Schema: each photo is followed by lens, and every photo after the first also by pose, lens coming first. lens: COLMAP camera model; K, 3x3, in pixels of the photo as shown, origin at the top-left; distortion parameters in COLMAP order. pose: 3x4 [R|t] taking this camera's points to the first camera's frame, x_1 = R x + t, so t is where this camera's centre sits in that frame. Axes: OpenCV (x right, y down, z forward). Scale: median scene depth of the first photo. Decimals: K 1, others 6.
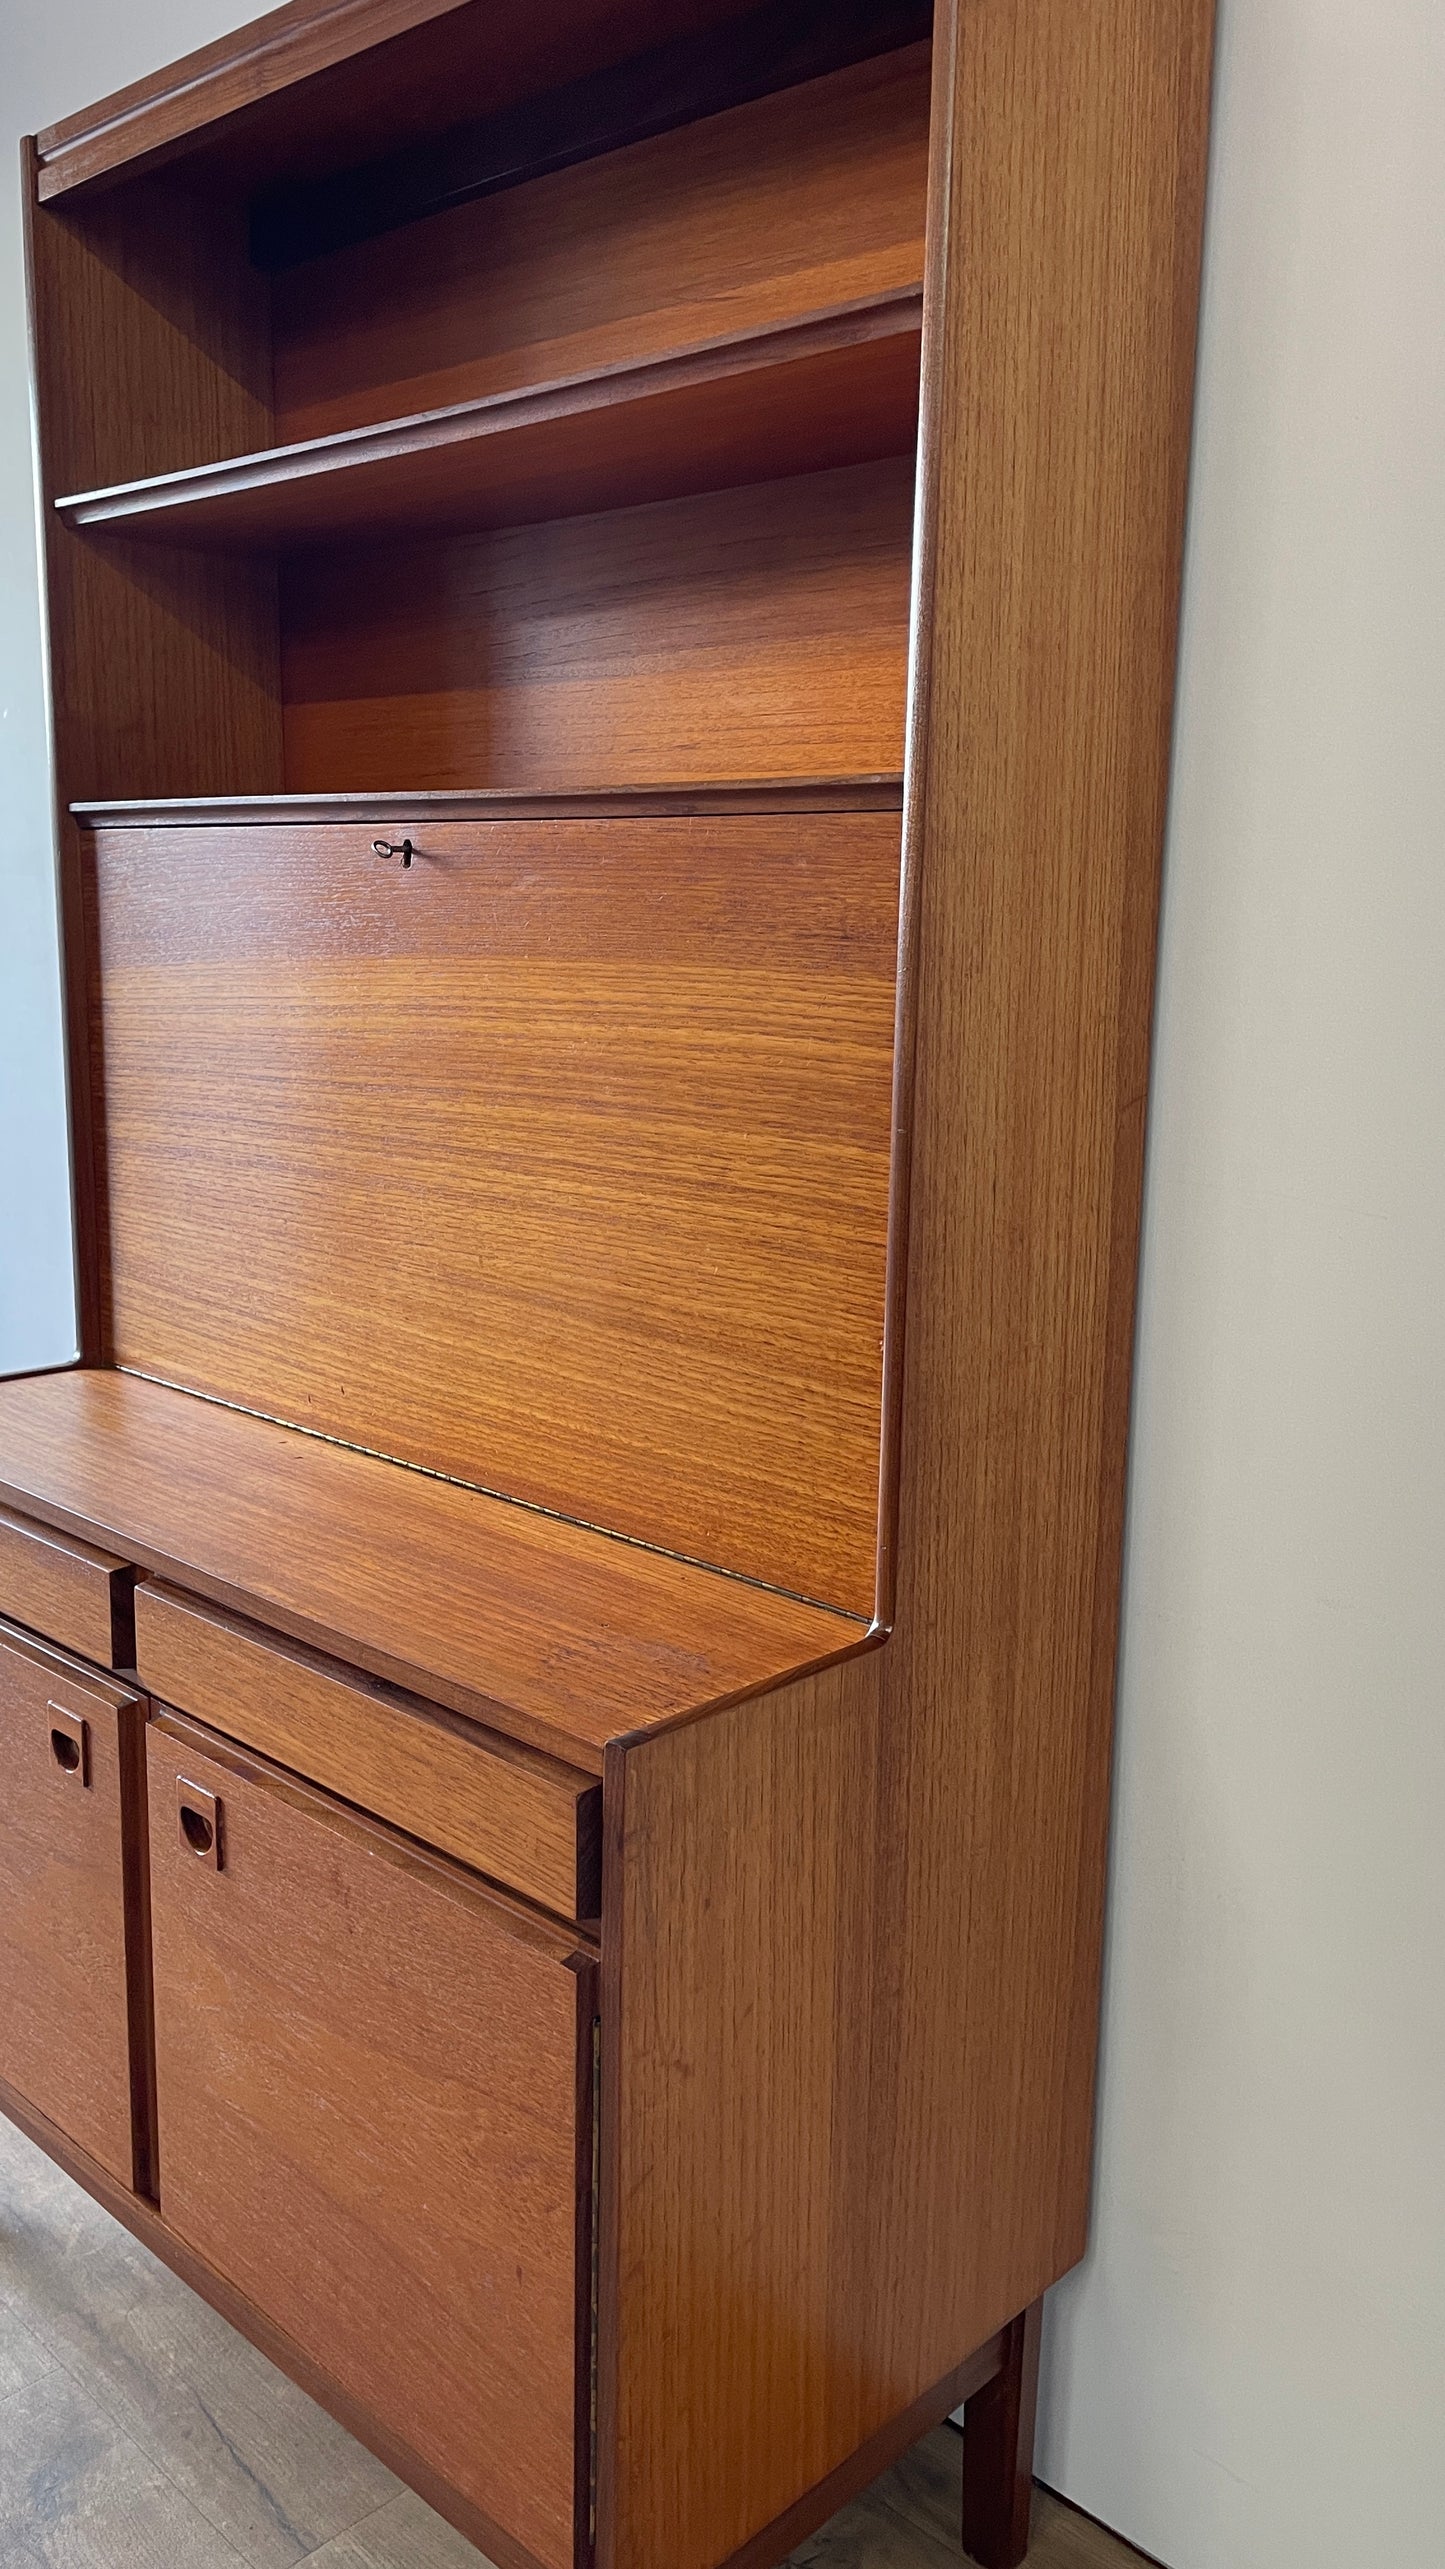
lens RADIAL K [[1938.3, 0, 739.4], [0, 1938.3, 1261.2], [0, 0, 1]] dist [0.108454, -0.156813]
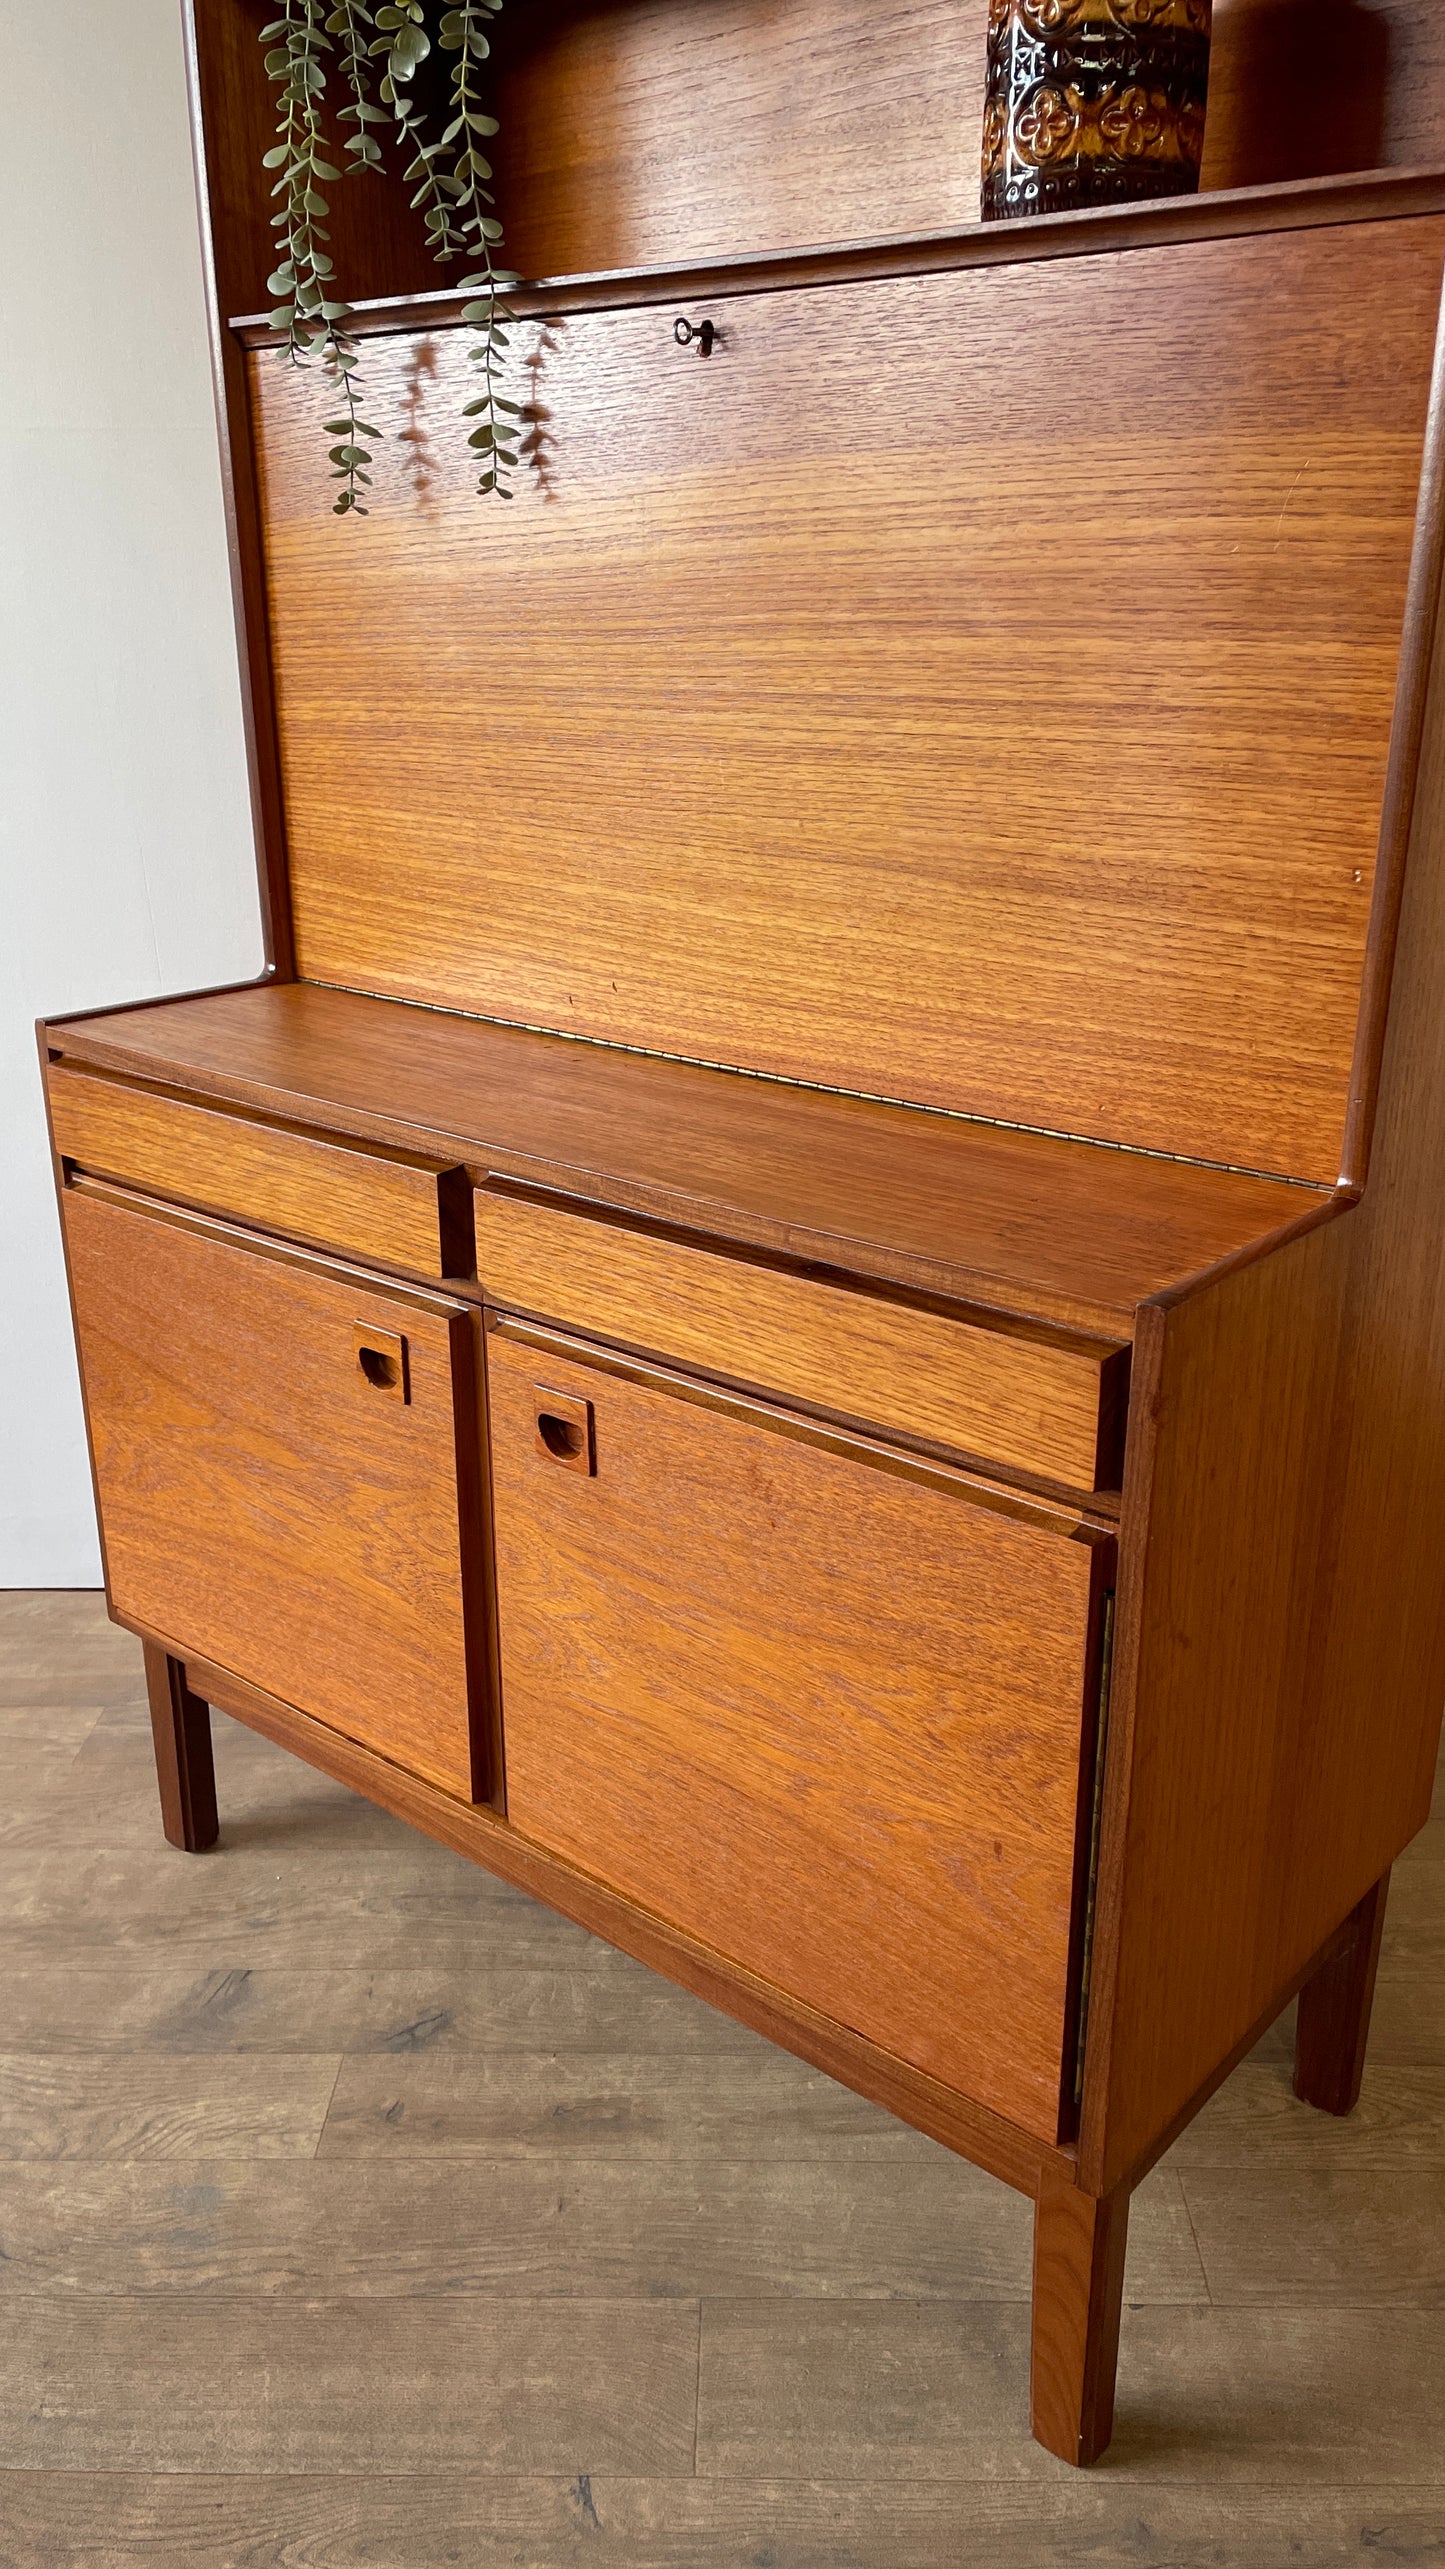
lens RADIAL K [[1941.5, 0, 718.5], [0, 1941.5, 1265.7], [0, 0, 1]] dist [0.098701, -0.127875]
pose [[0.998489, -0.038185, 0.039521, -0.234776], [0.031218, 0.985976, 0.163941, 0.056437], [-0.045227, -0.162459, 0.985678, 0.084922]]
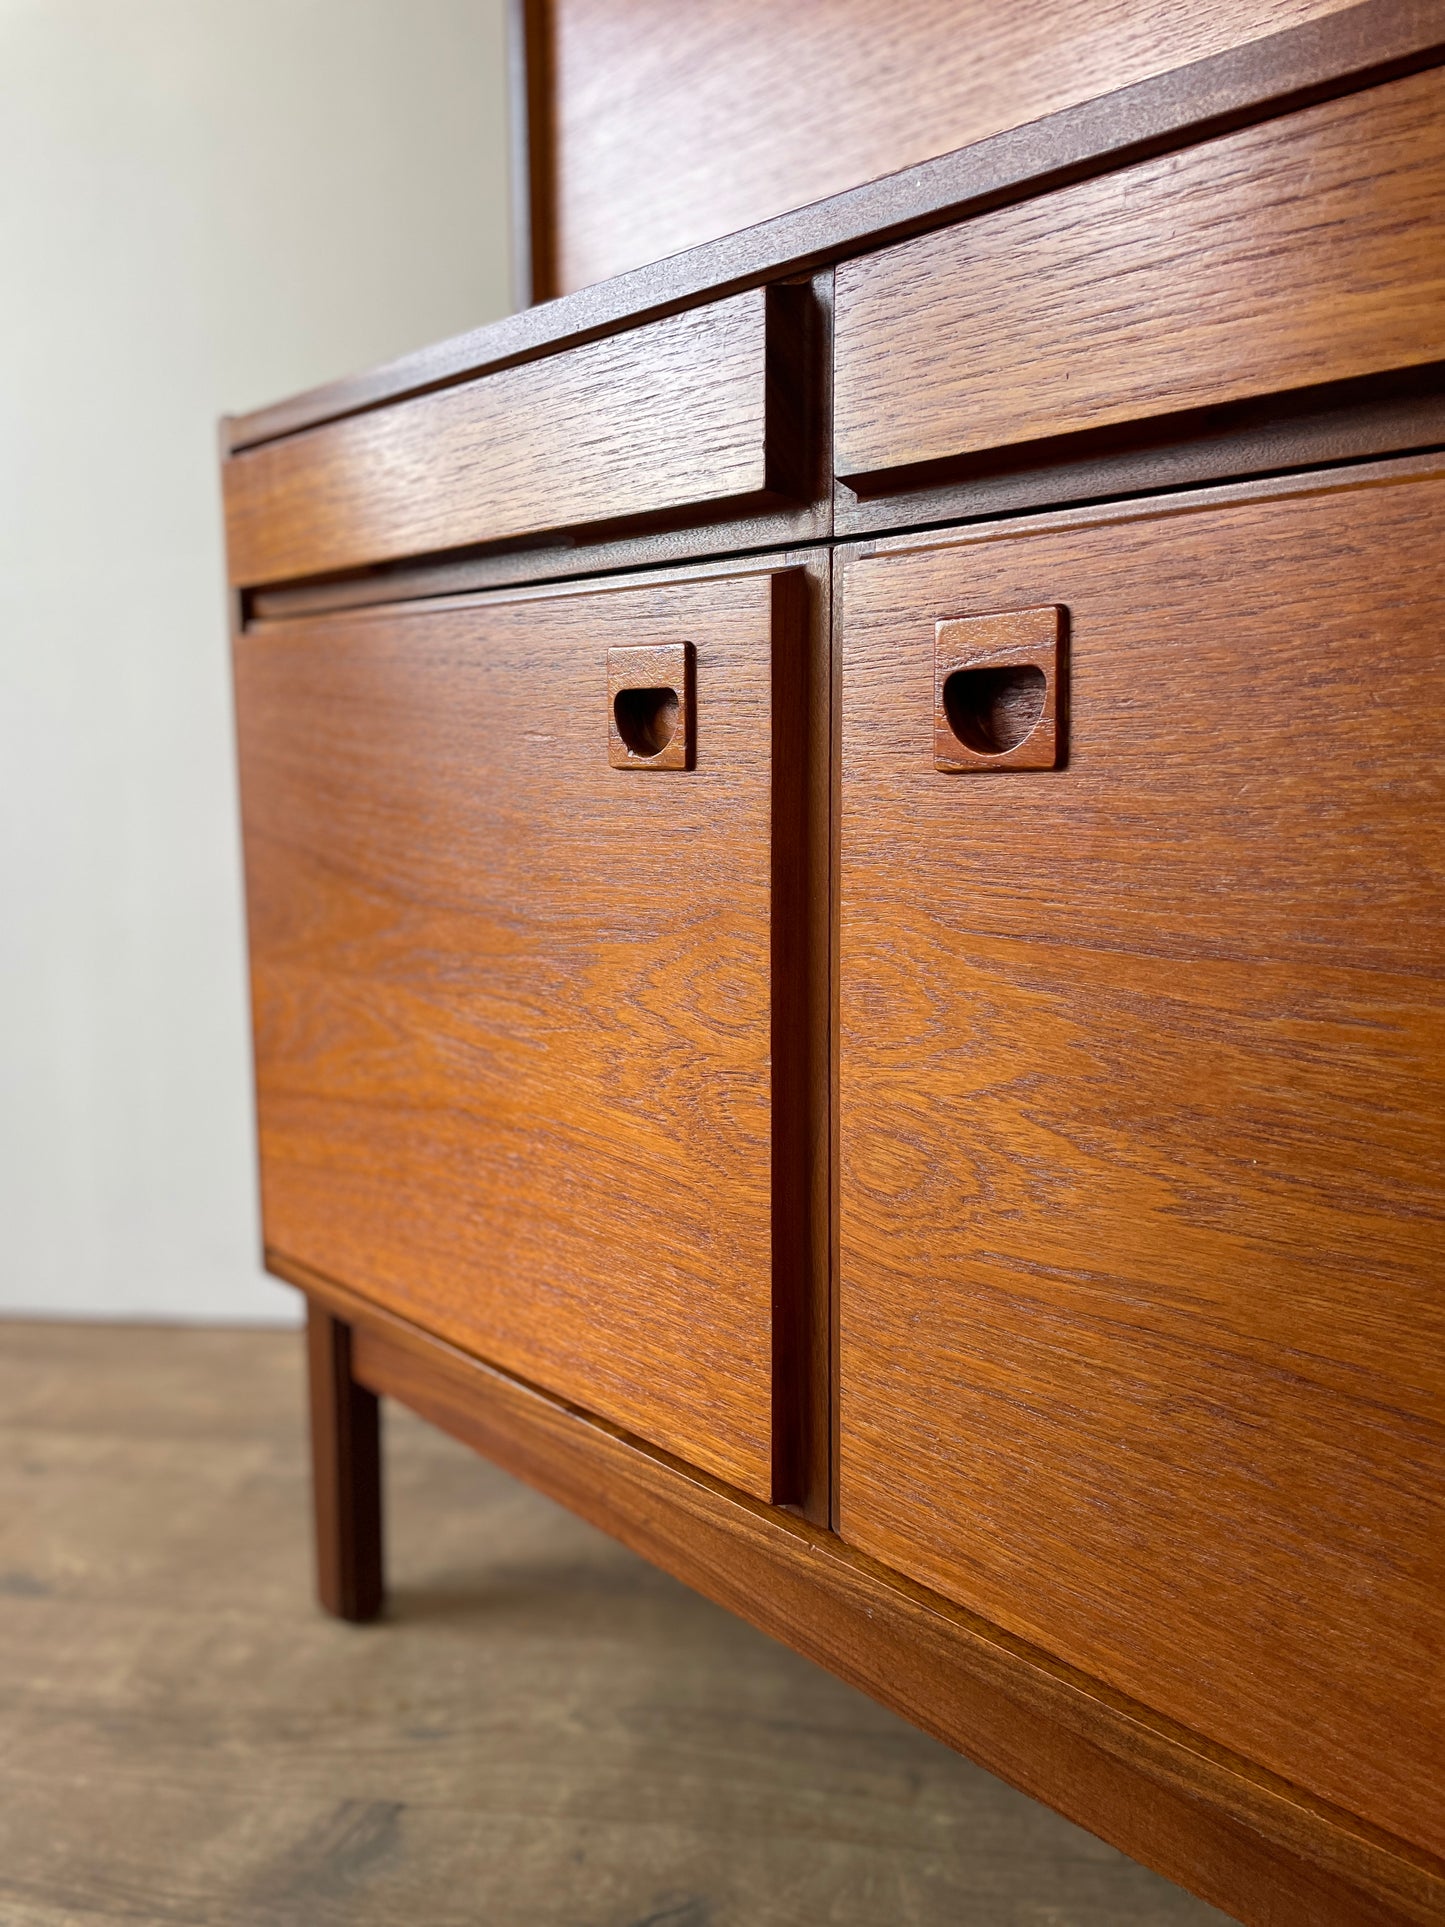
lens RADIAL K [[1450.6, 0, 723.1], [0, 1450.6, 949.6], [0, 0, 1]] dist [0.110284, -0.148689]
pose [[0.998134, -0.016343, -0.058830, -0.323645], [0.013725, 0.998909, -0.044640, 0.366679], [0.059496, 0.043749, 0.997269, 0.634175]]
